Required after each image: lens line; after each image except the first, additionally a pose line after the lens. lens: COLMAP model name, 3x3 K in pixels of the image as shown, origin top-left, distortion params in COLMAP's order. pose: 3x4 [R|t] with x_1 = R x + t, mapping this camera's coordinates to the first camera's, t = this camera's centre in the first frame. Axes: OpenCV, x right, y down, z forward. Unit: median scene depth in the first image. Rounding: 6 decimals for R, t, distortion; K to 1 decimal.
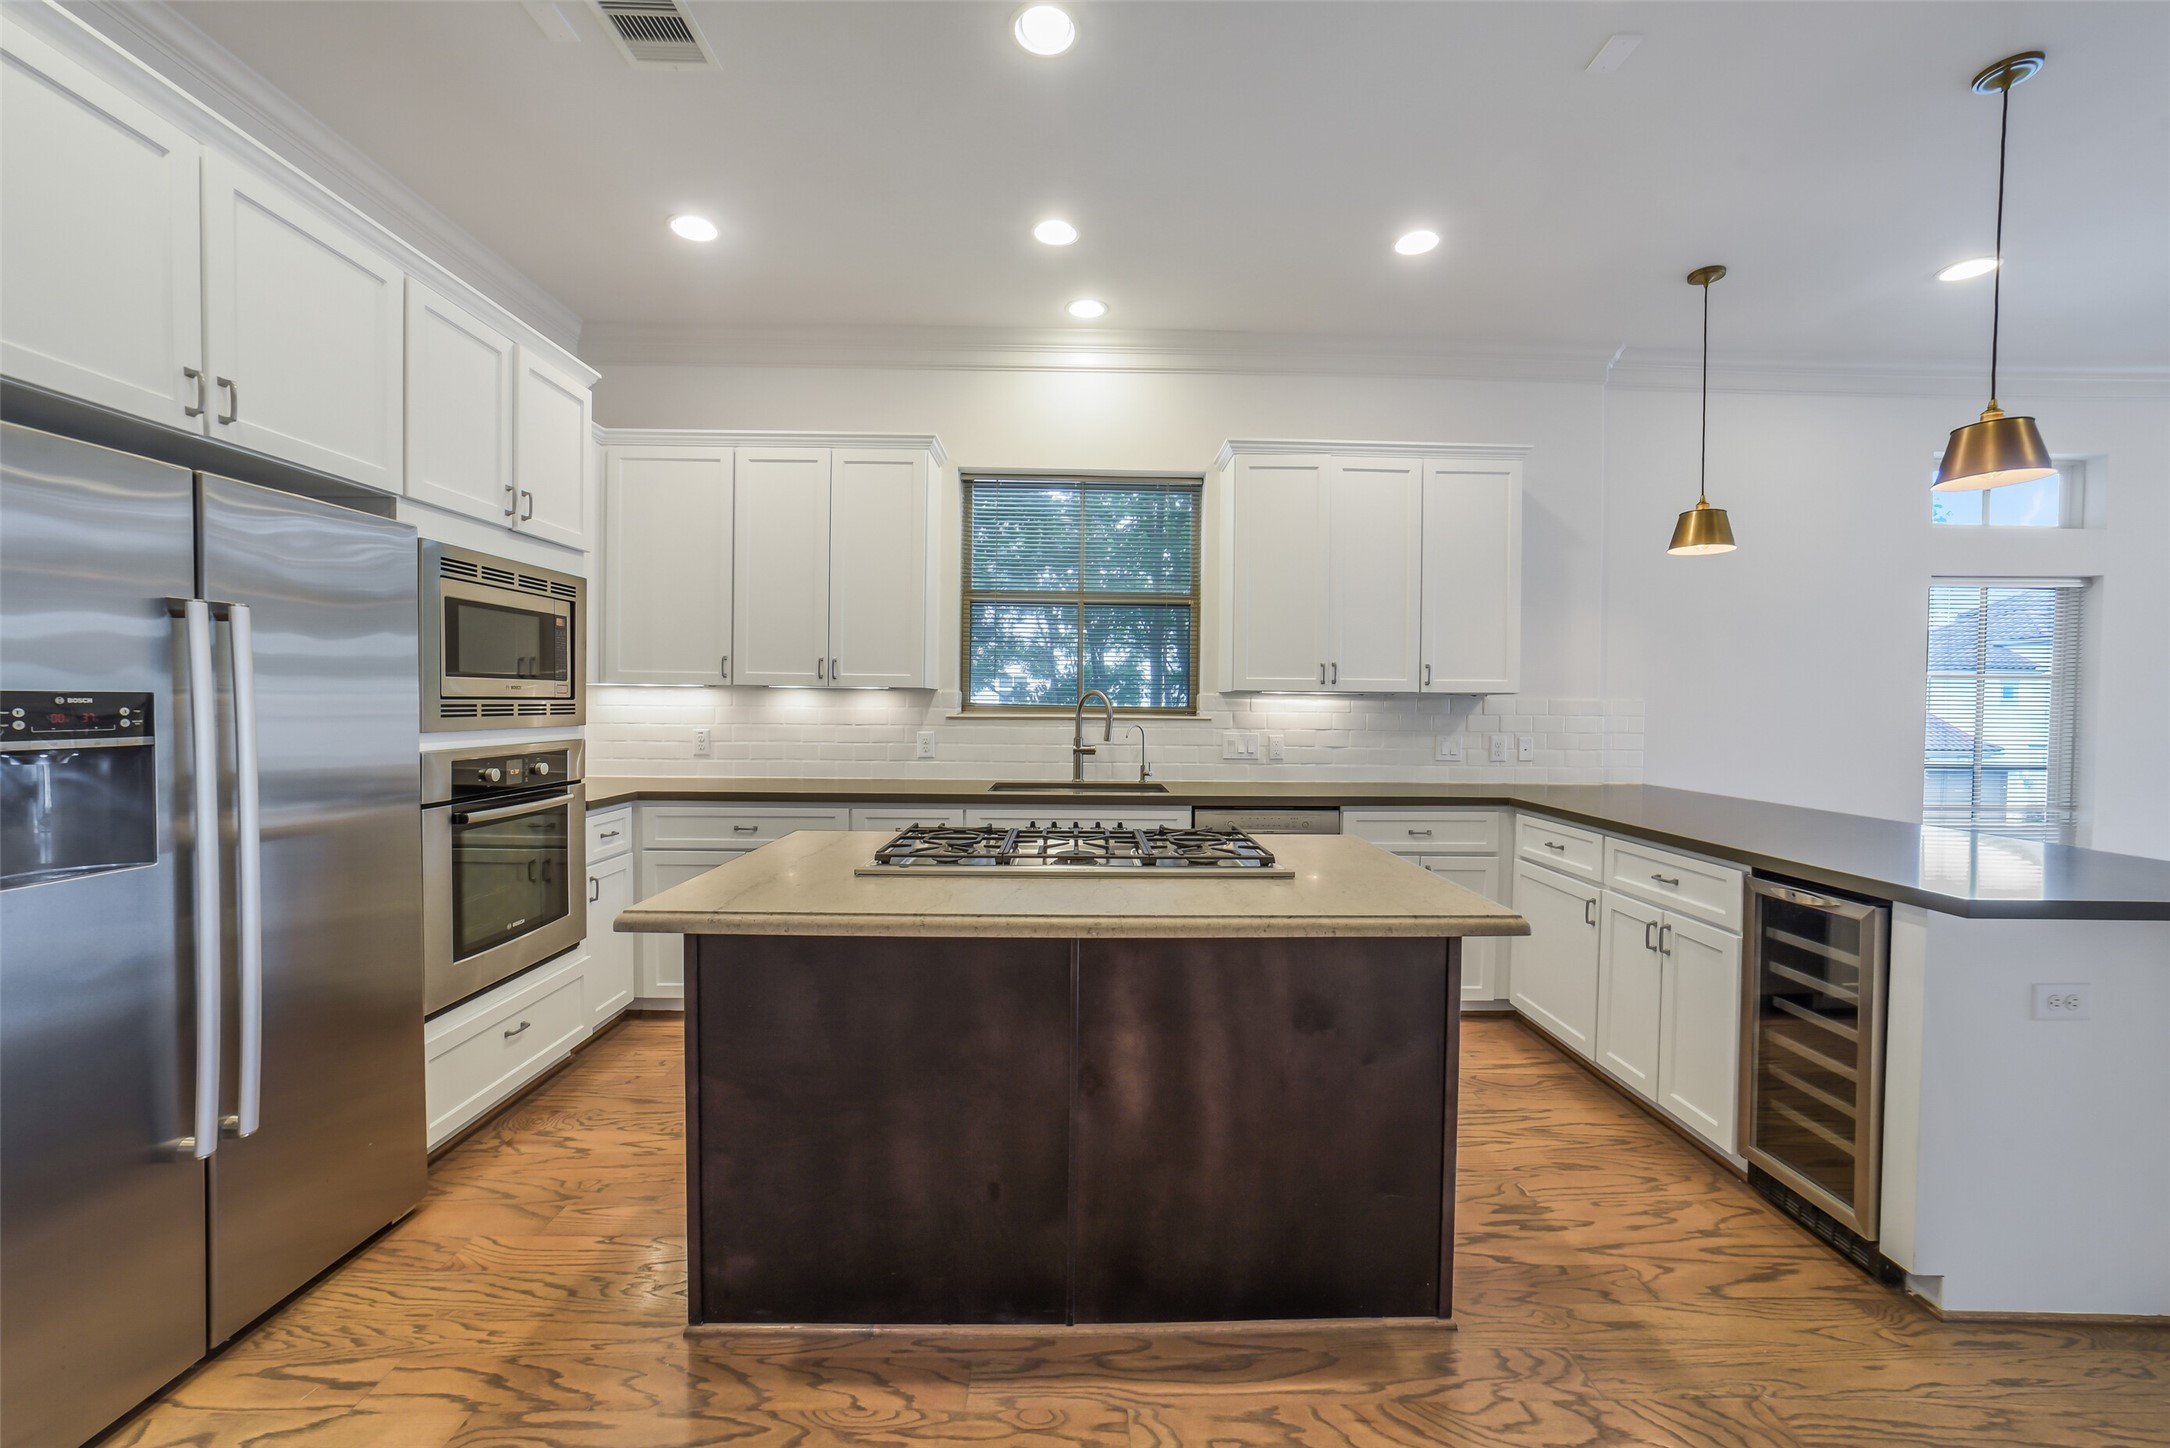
lens RADIAL K [[839.5, 0, 1097.8], [0, 839.5, 719.1], [0, 0, 1]] dist [-0.016679, 0.003118]
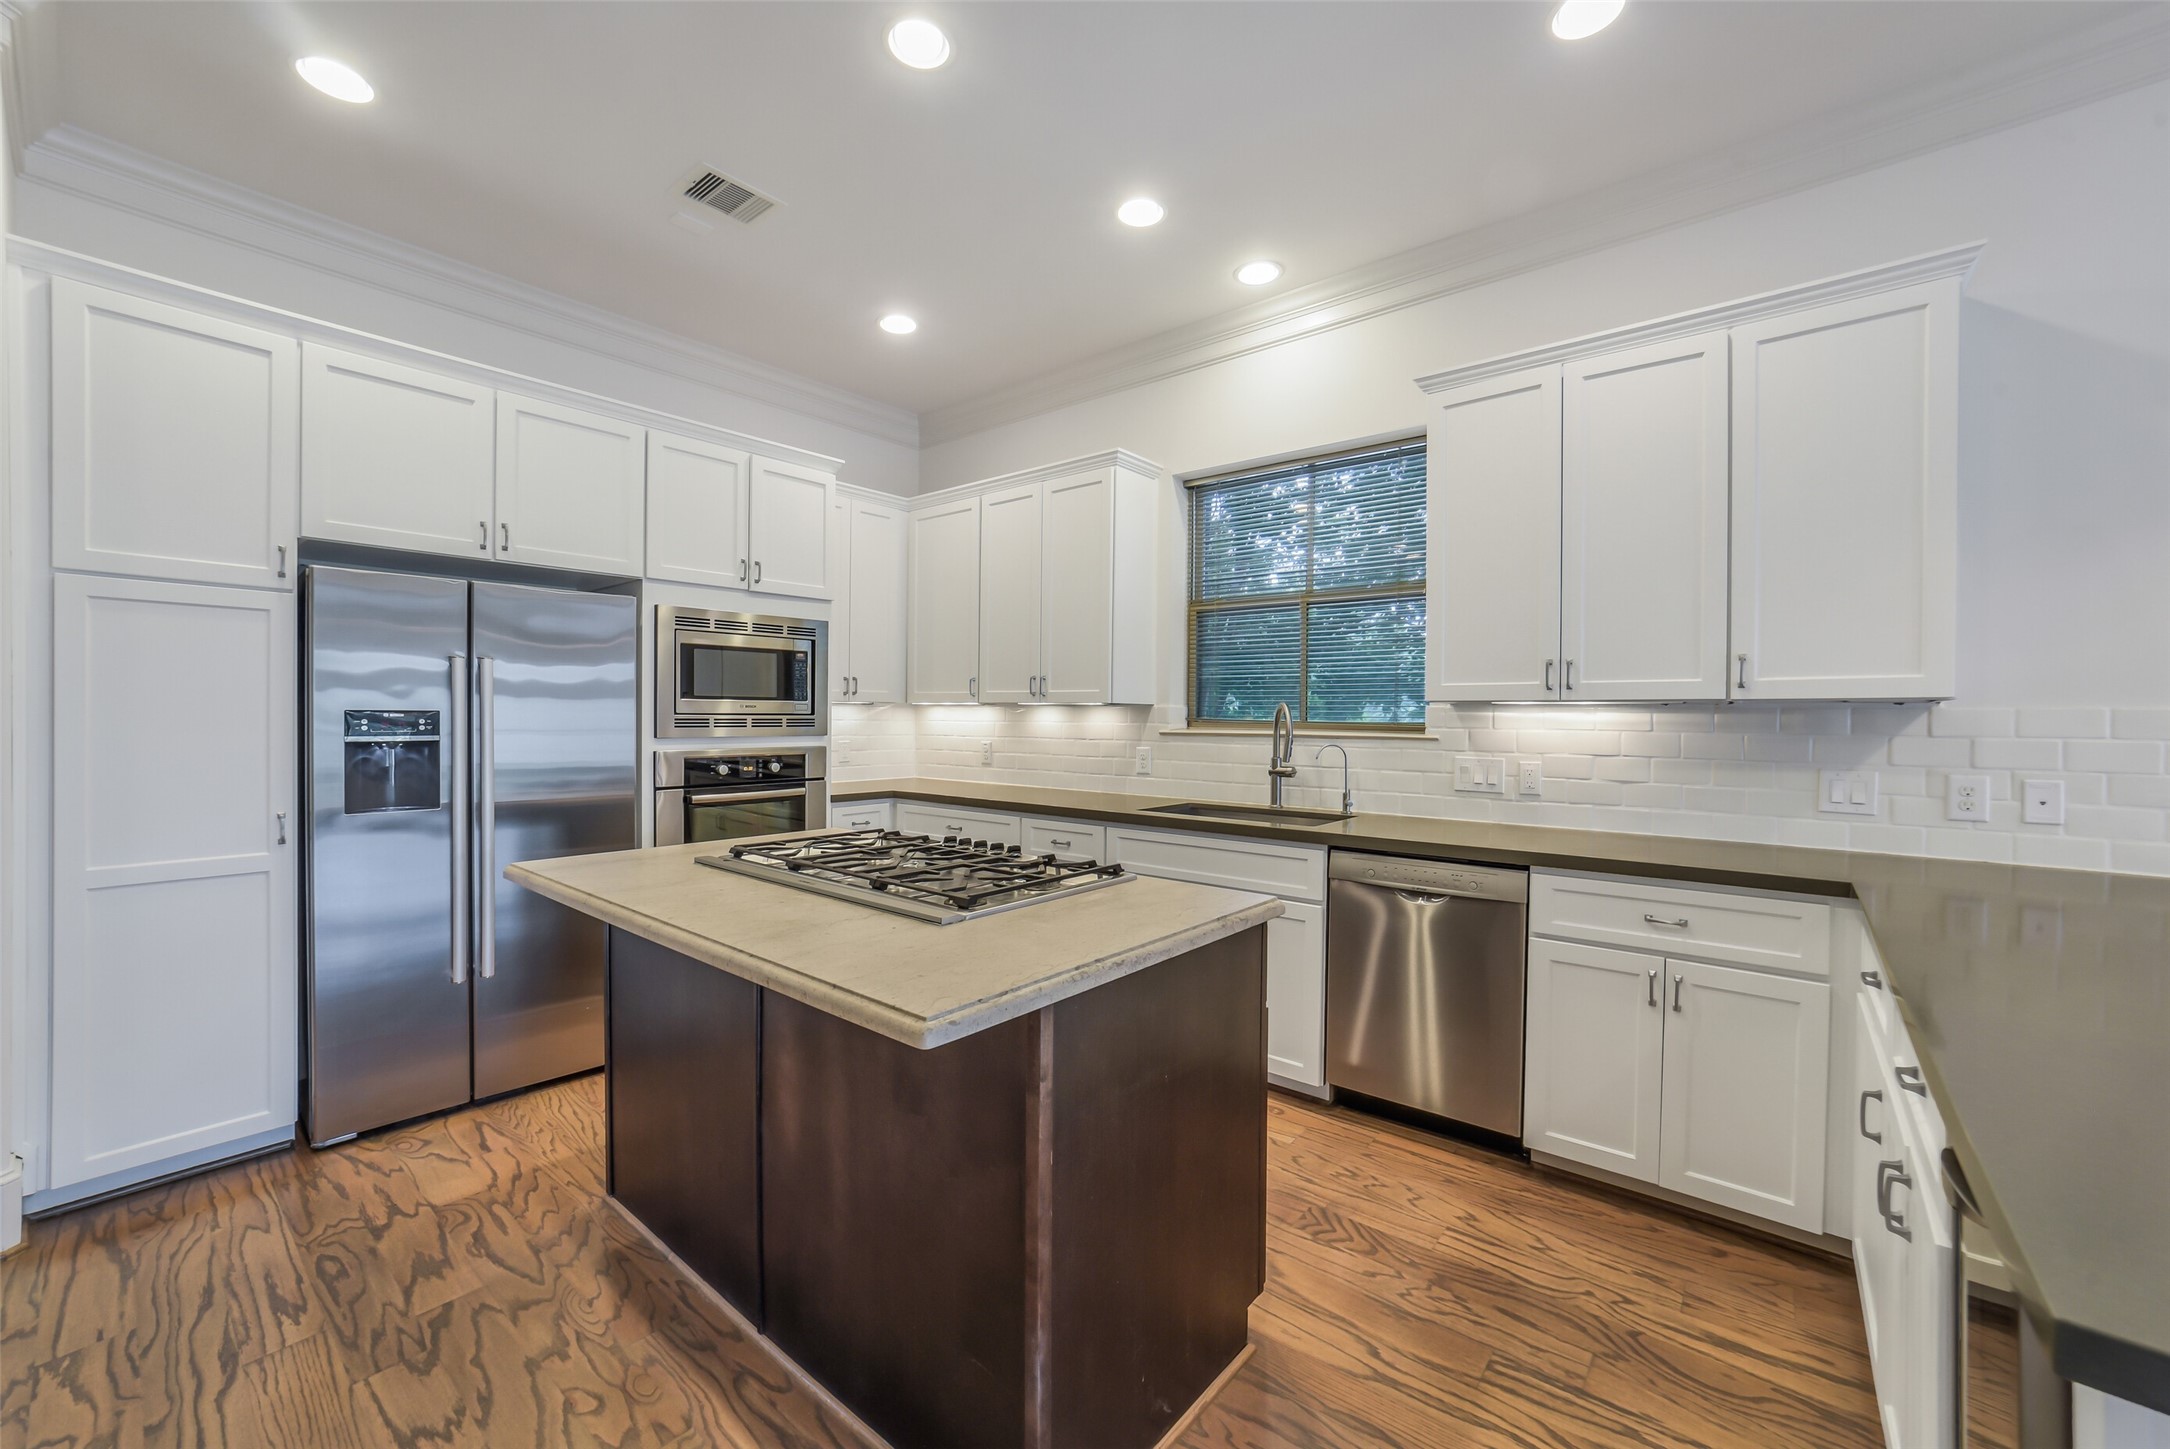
lens RADIAL K [[839.5, 0, 1099.0], [0, 839.5, 722.2], [0, 0, 1]] dist [-0.016679, 0.003118]
pose [[0.762527, 0.000962, -0.646956, 0.549010], [-0.012572, 0.999832, -0.013332, -0.000865], [0.646834, 0.018300, 0.762411, 0.287645]]
